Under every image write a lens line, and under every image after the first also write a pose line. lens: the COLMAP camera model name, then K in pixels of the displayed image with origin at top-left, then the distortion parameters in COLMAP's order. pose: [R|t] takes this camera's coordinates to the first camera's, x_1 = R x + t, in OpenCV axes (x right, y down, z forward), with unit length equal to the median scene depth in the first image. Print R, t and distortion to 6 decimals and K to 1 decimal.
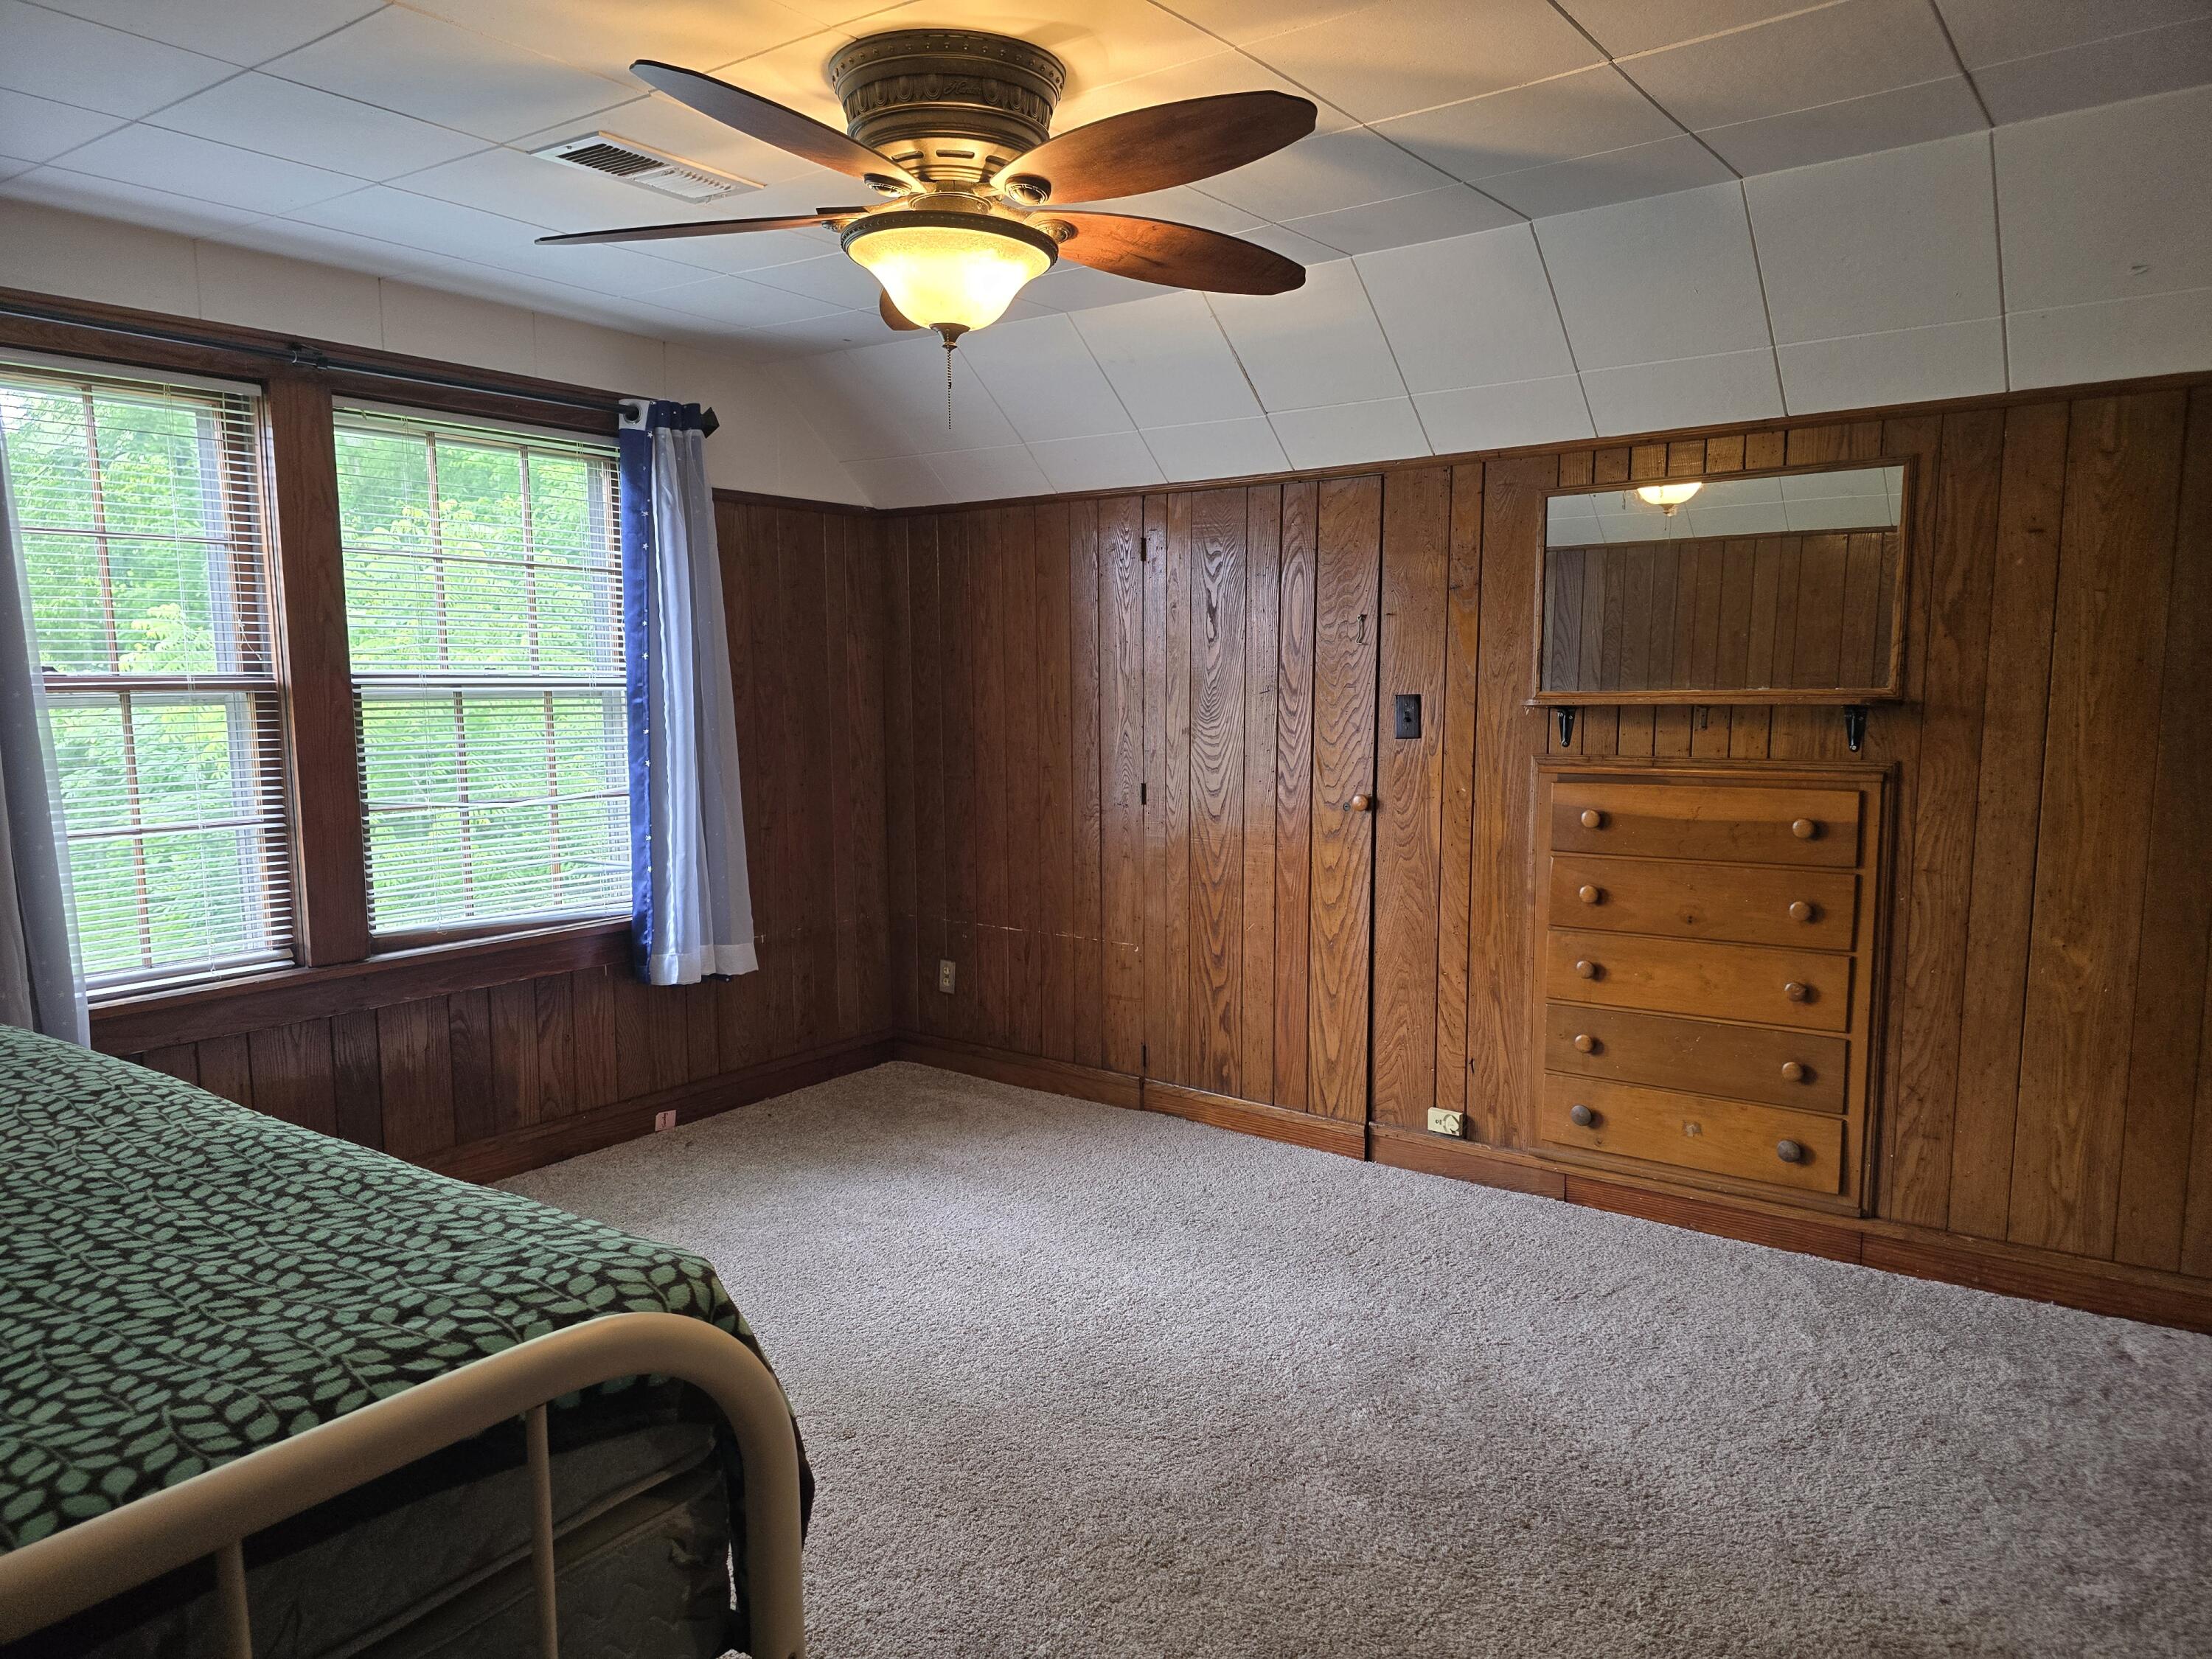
lens RADIAL K [[1484.6, 0, 1118.8], [0, 1484.6, 846.3], [0, 0, 1]] dist [0.047902, -0.037958]
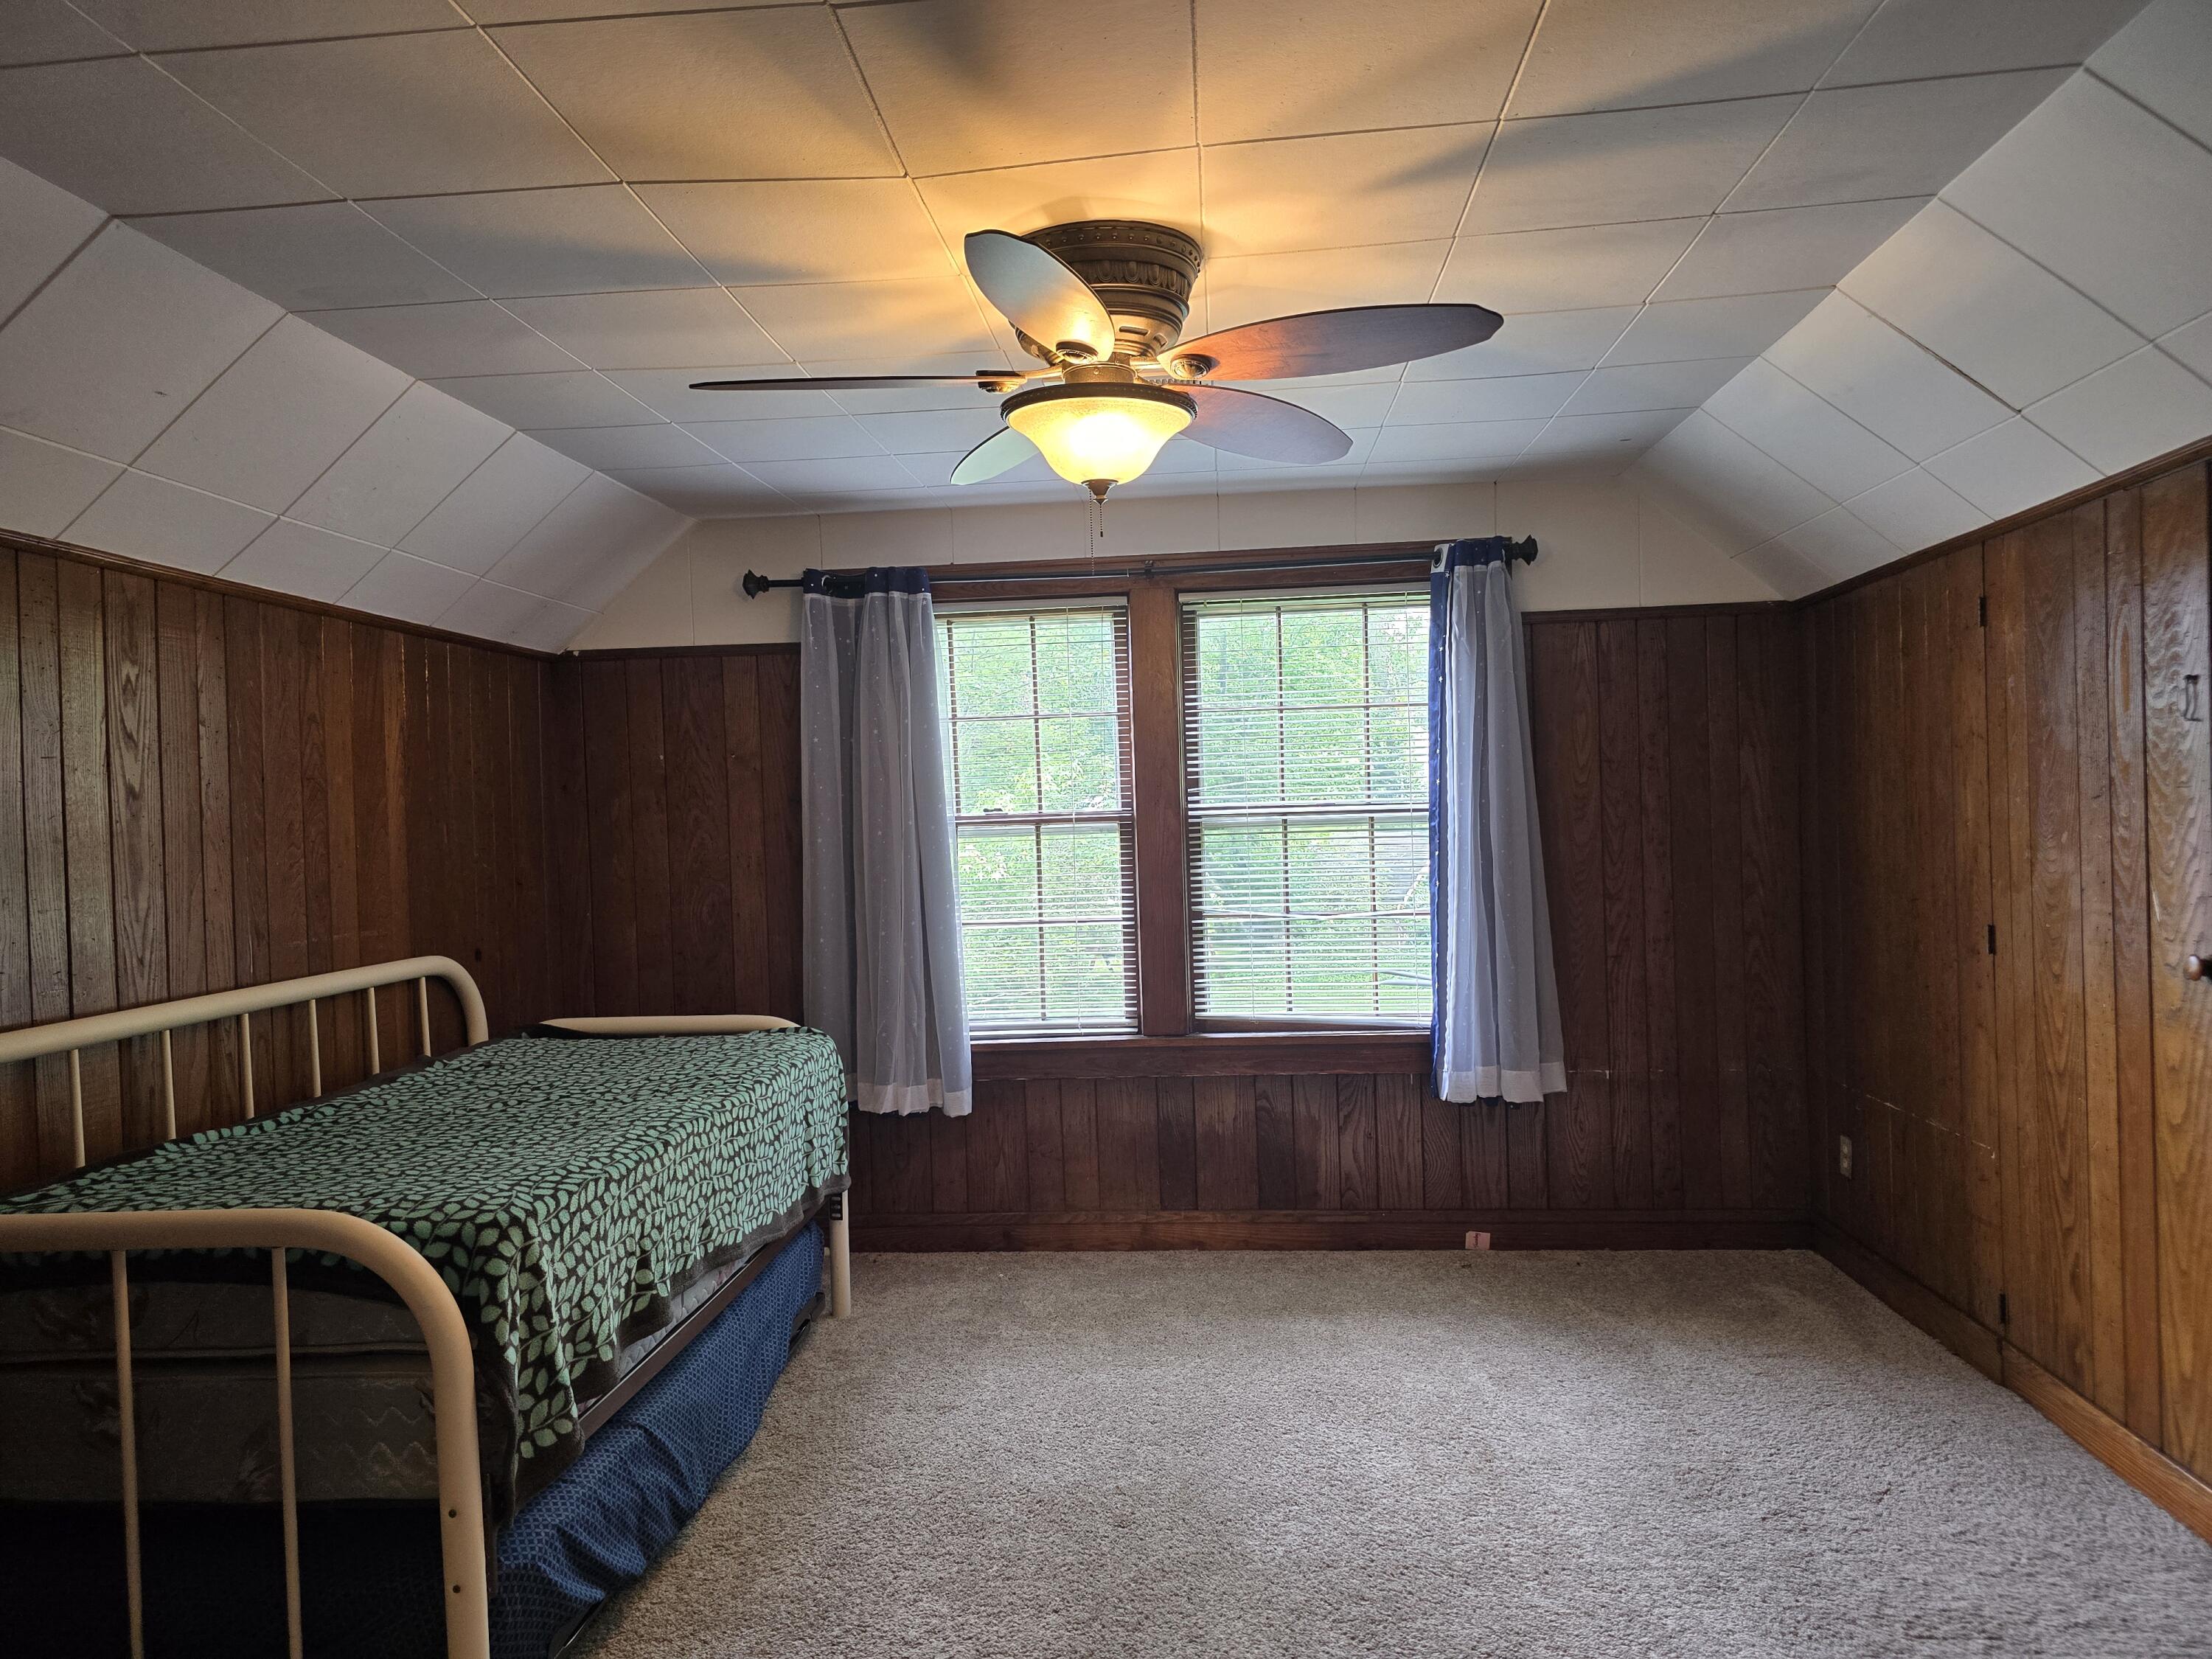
lens RADIAL K [[1484.6, 0, 1106.0], [0, 1484.6, 818.8], [0, 0, 1]] dist [0.047902, -0.037958]
pose [[0.514533, -0.017759, -0.857286, 0.461845], [-0.071029, 0.995467, -0.063253, -0.018399], [0.854523, 0.093438, 0.510939, 0.265013]]
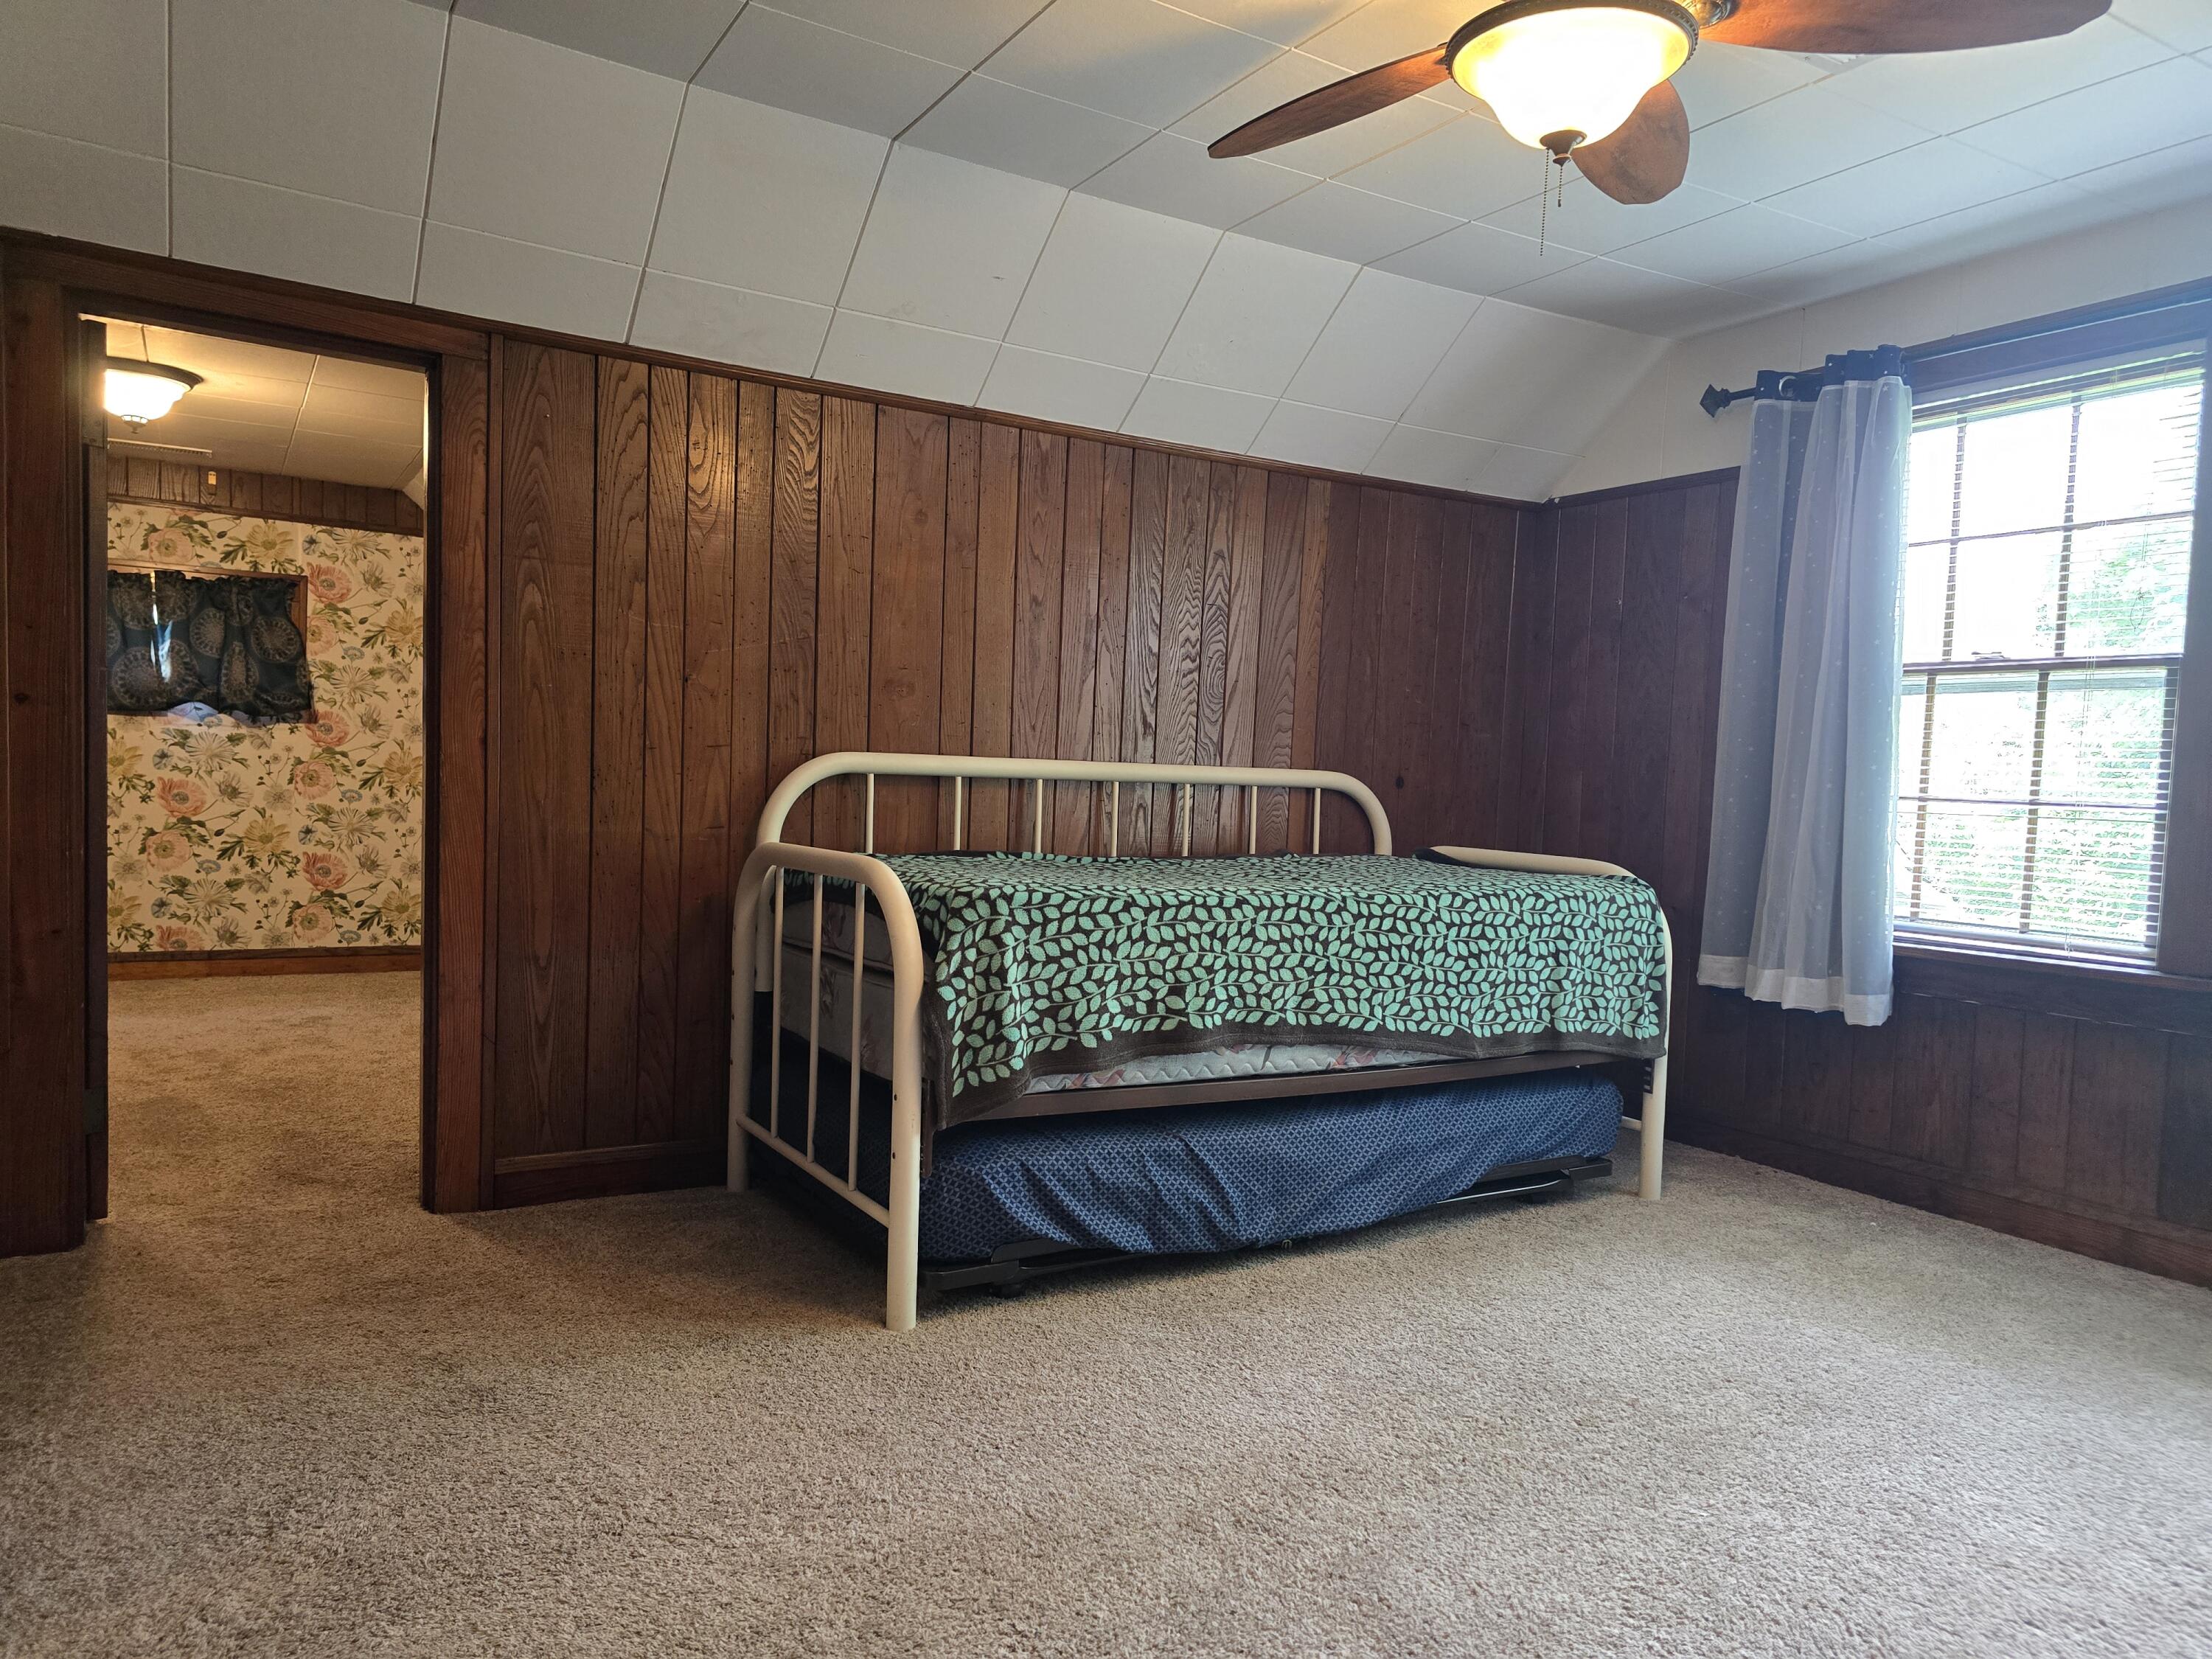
lens RADIAL K [[1484.6, 0, 1088.1], [0, 1484.6, 845.7], [0, 0, 1]] dist [0.047902, -0.037958]
pose [[-0.398082, 0.029778, -0.916866, 0.468773], [-0.150726, 0.983766, 0.097393, 0.013199], [0.904882, 0.176966, -0.387132, 0.650368]]
